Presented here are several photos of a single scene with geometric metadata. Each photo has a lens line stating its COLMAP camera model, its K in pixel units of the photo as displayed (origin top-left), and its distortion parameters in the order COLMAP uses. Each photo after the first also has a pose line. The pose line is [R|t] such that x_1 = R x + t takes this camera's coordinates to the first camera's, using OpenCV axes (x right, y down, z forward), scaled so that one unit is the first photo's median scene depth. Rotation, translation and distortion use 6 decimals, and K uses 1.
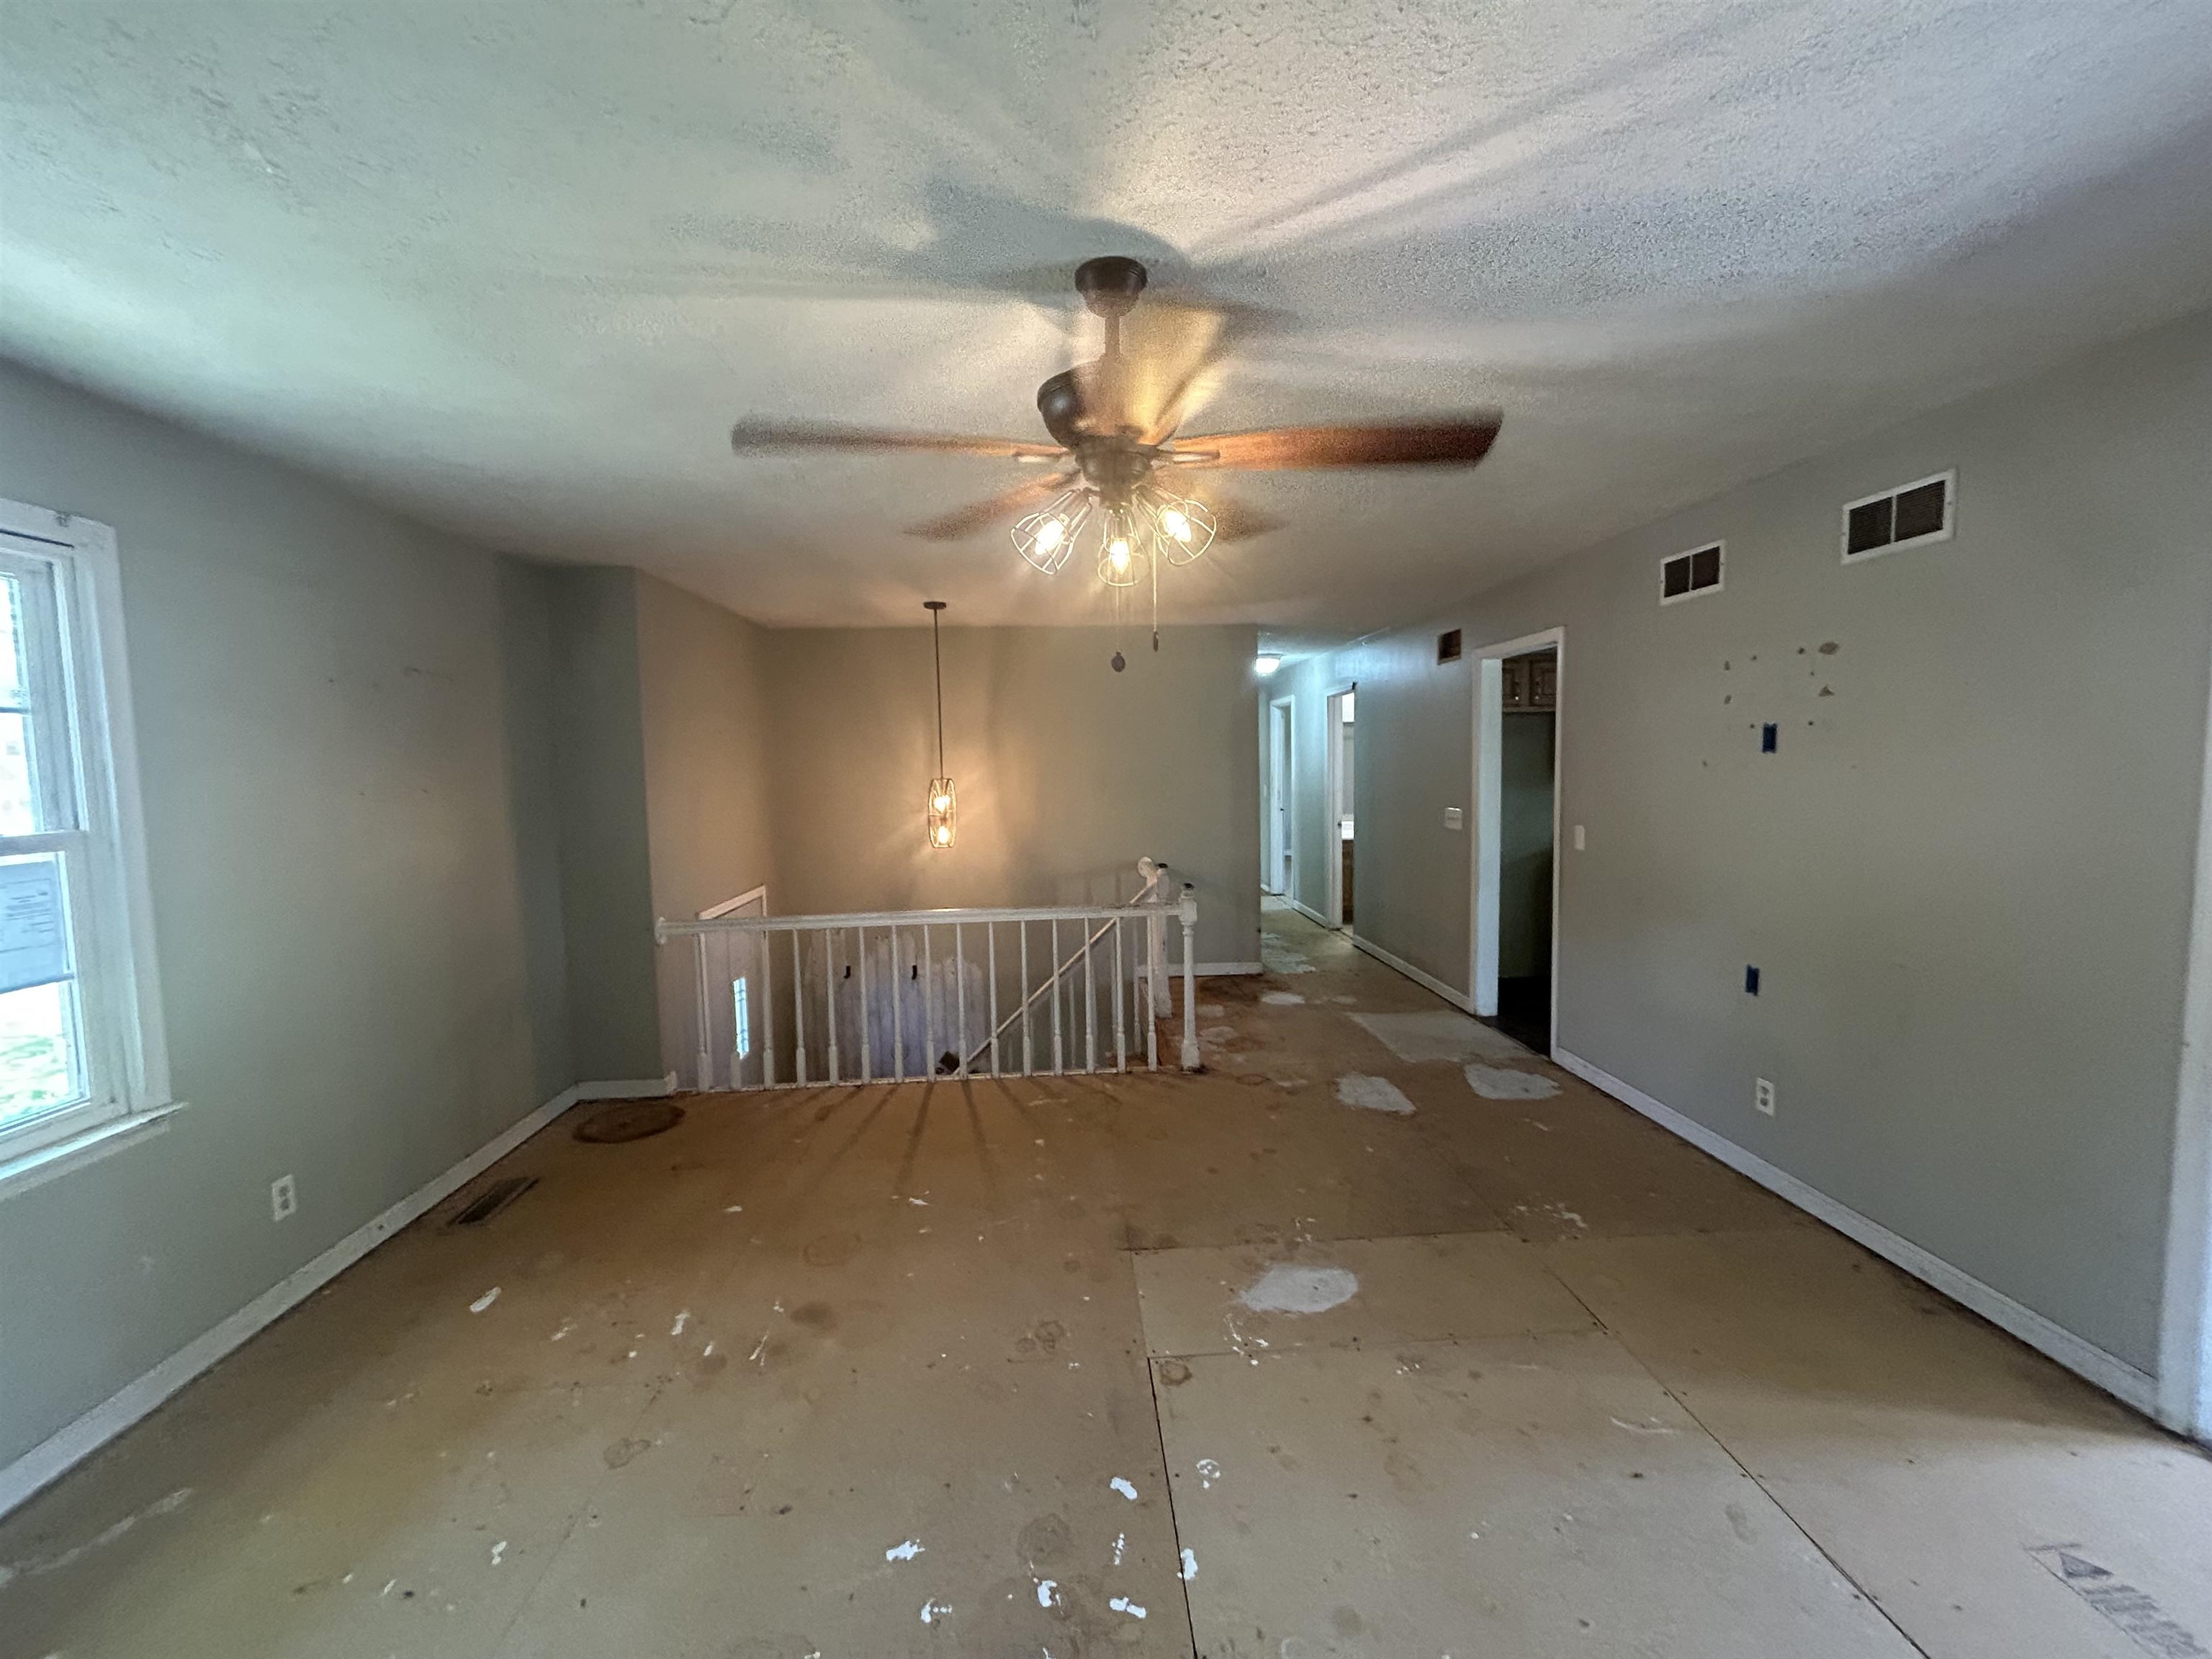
lens RADIAL K [[891.5, 0, 1110.0], [0, 891.5, 832.3], [0, 0, 1]] dist [0.000805, 0.000414]
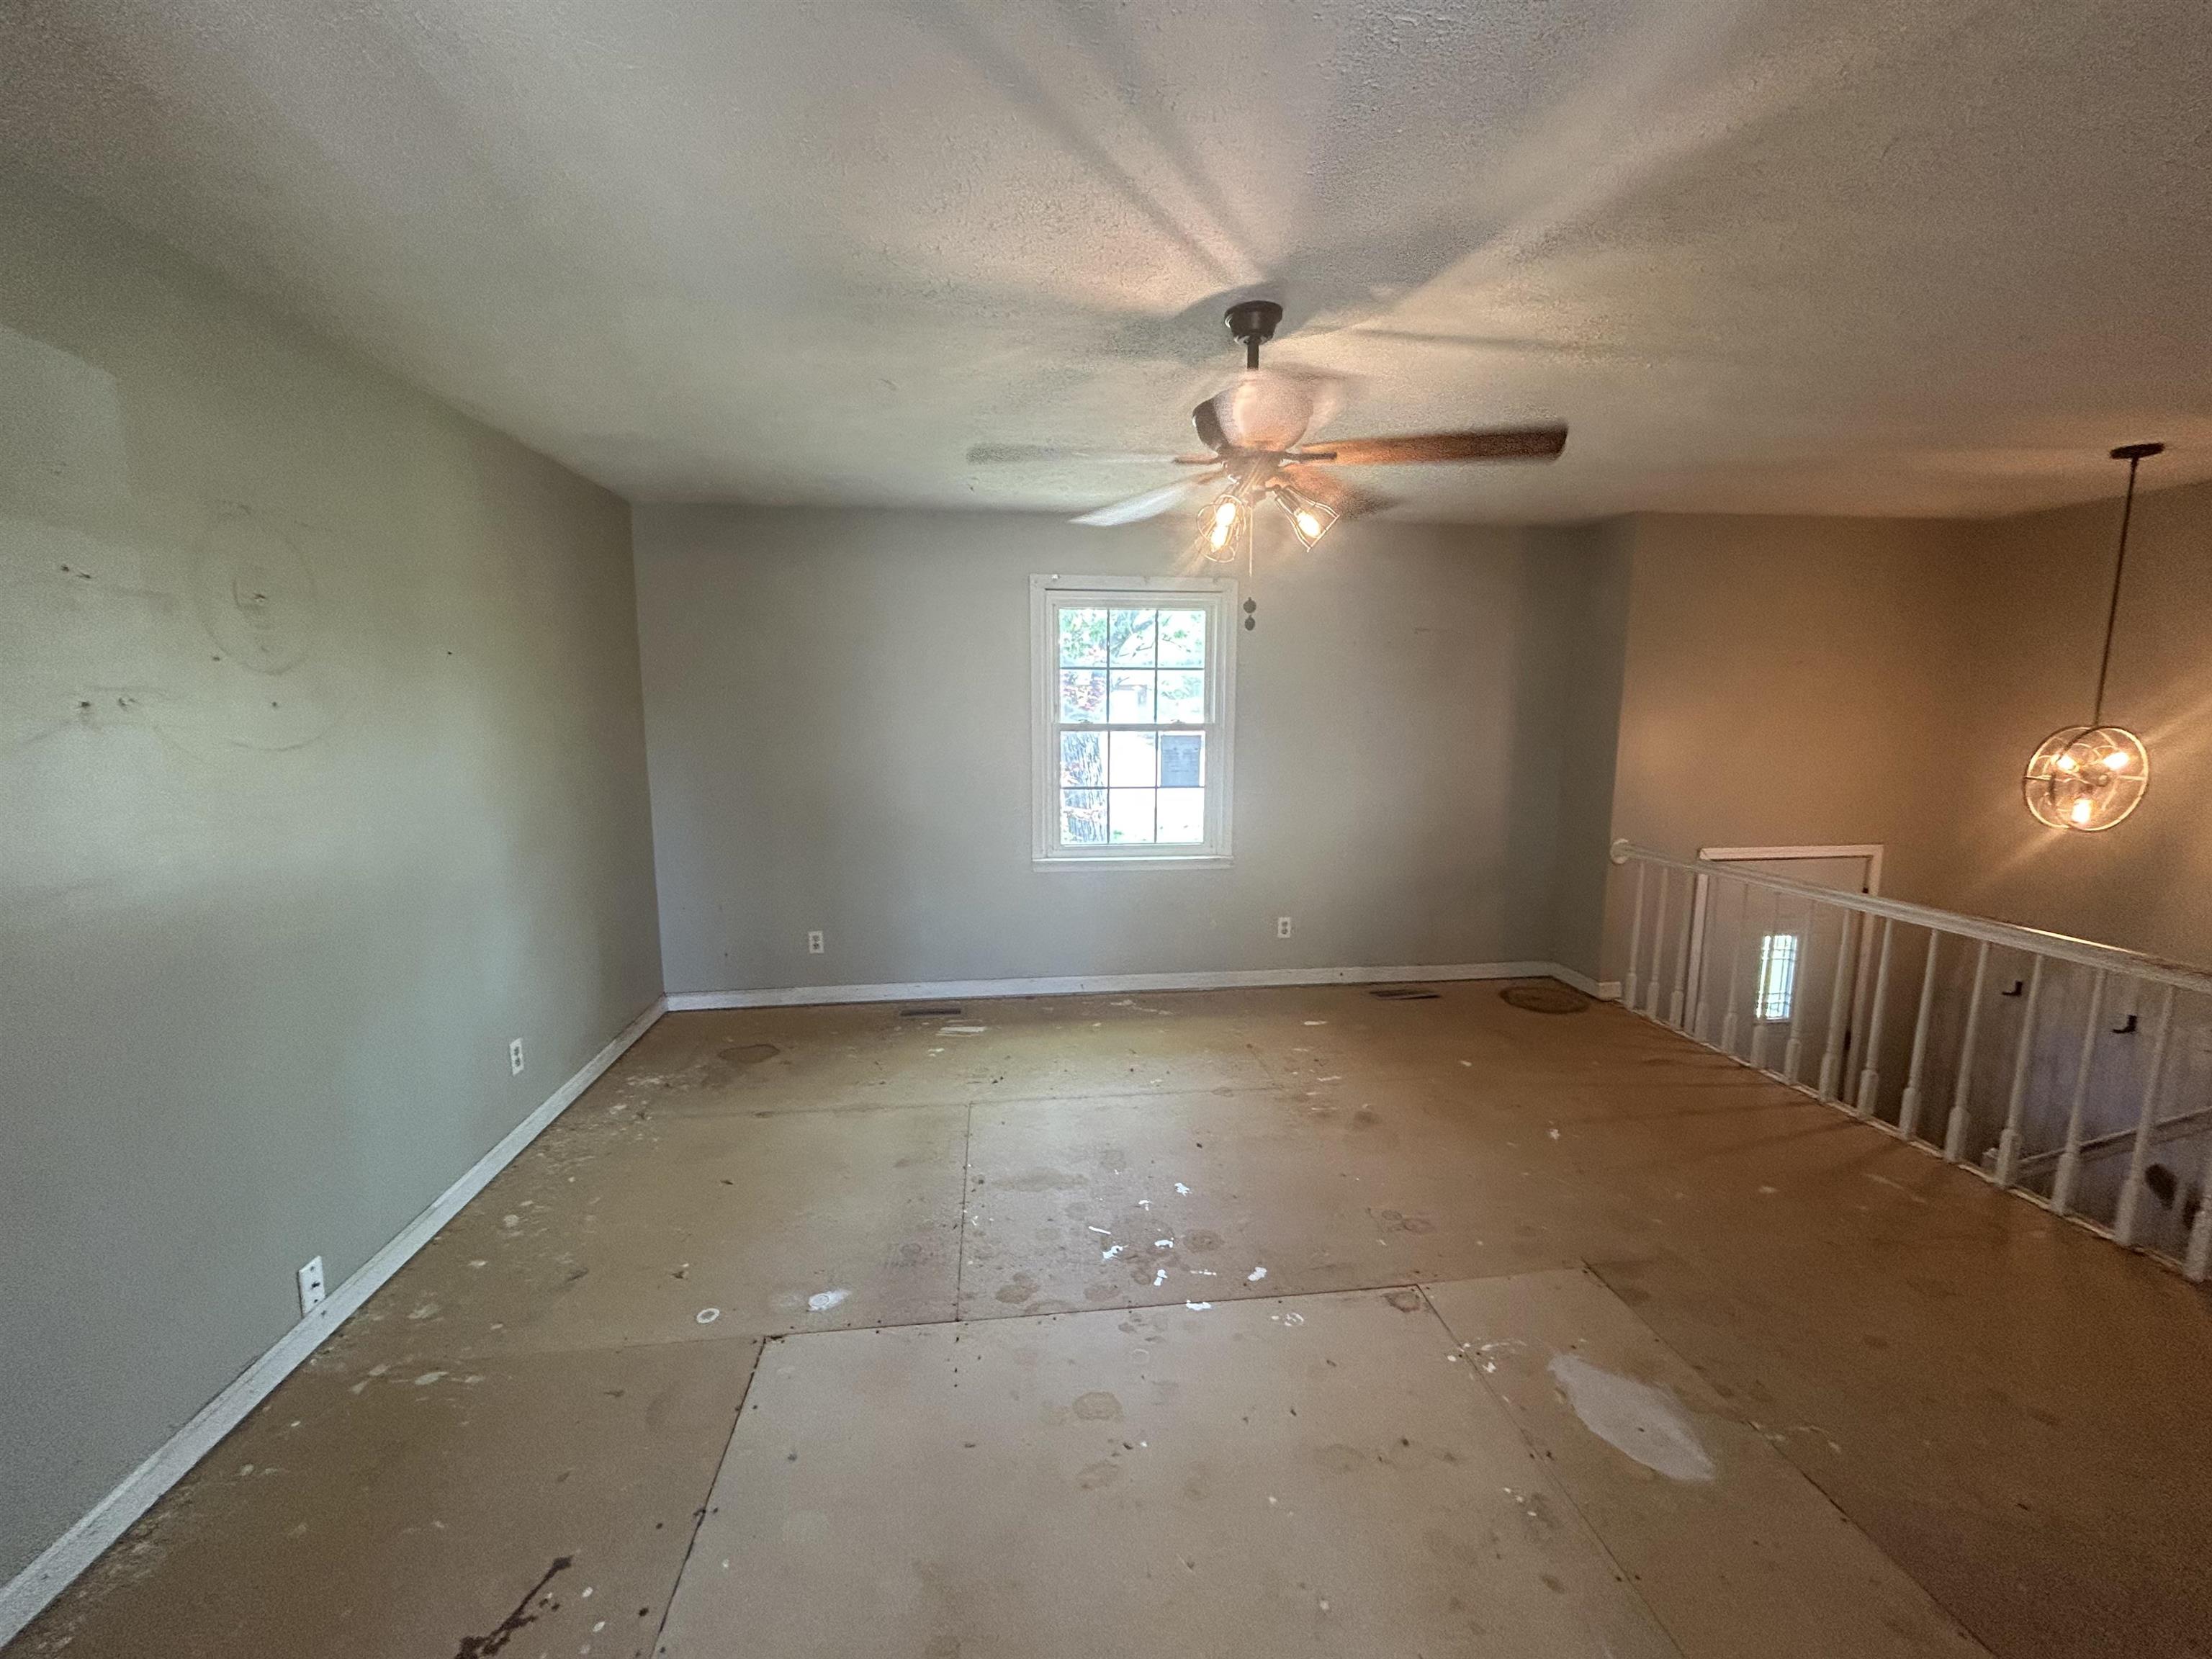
lens RADIAL K [[891.5, 0, 1096.4], [0, 891.5, 829.8], [0, 0, 1]] dist [0.000805, 0.000414]
pose [[0.054349, 0.164459, -0.984885, 0.647987], [-0.085092, 0.983518, 0.159535, -0.041589], [0.994890, 0.075135, 0.067447, 0.355950]]
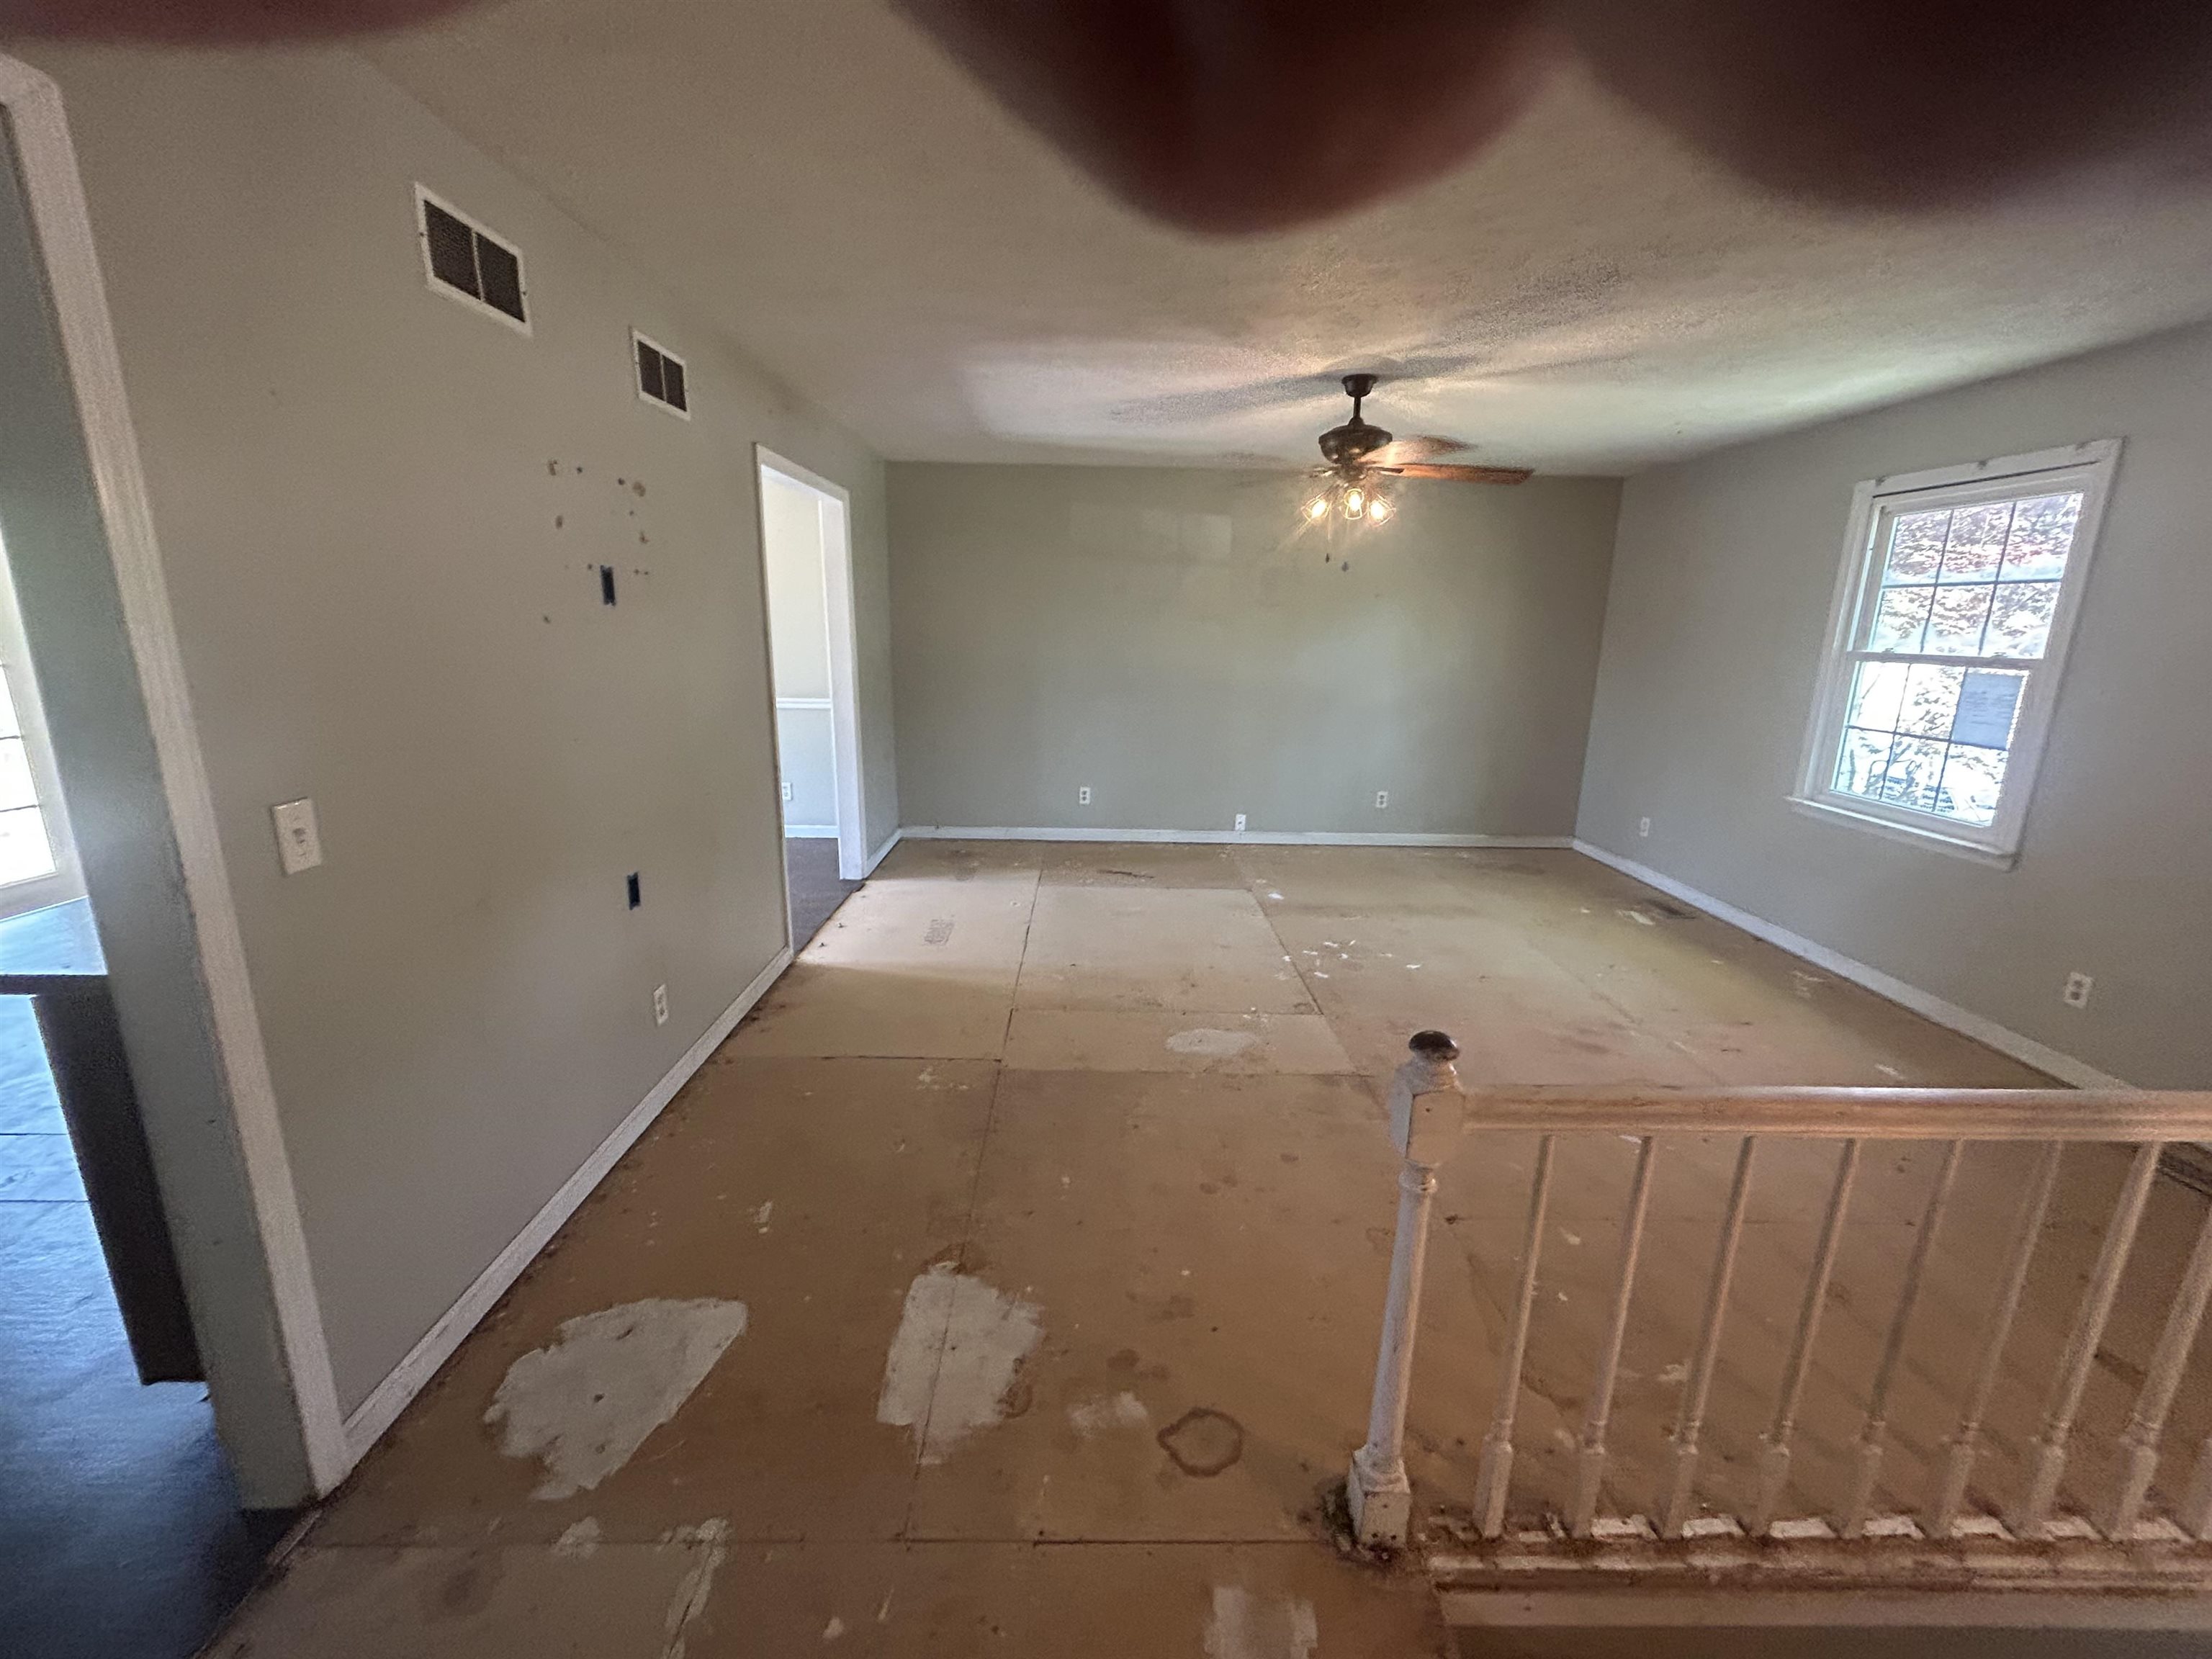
lens RADIAL K [[891.5, 0, 1104.5], [0, 891.5, 834.3], [0, 0, 1]] dist [0.000805, 0.000414]
pose [[-0.998649, -0.009898, 0.051007, 0.232748], [0.006650, 0.949268, 0.314397, -0.127634], [-0.051531, 0.314312, -0.947920, 1.614114]]
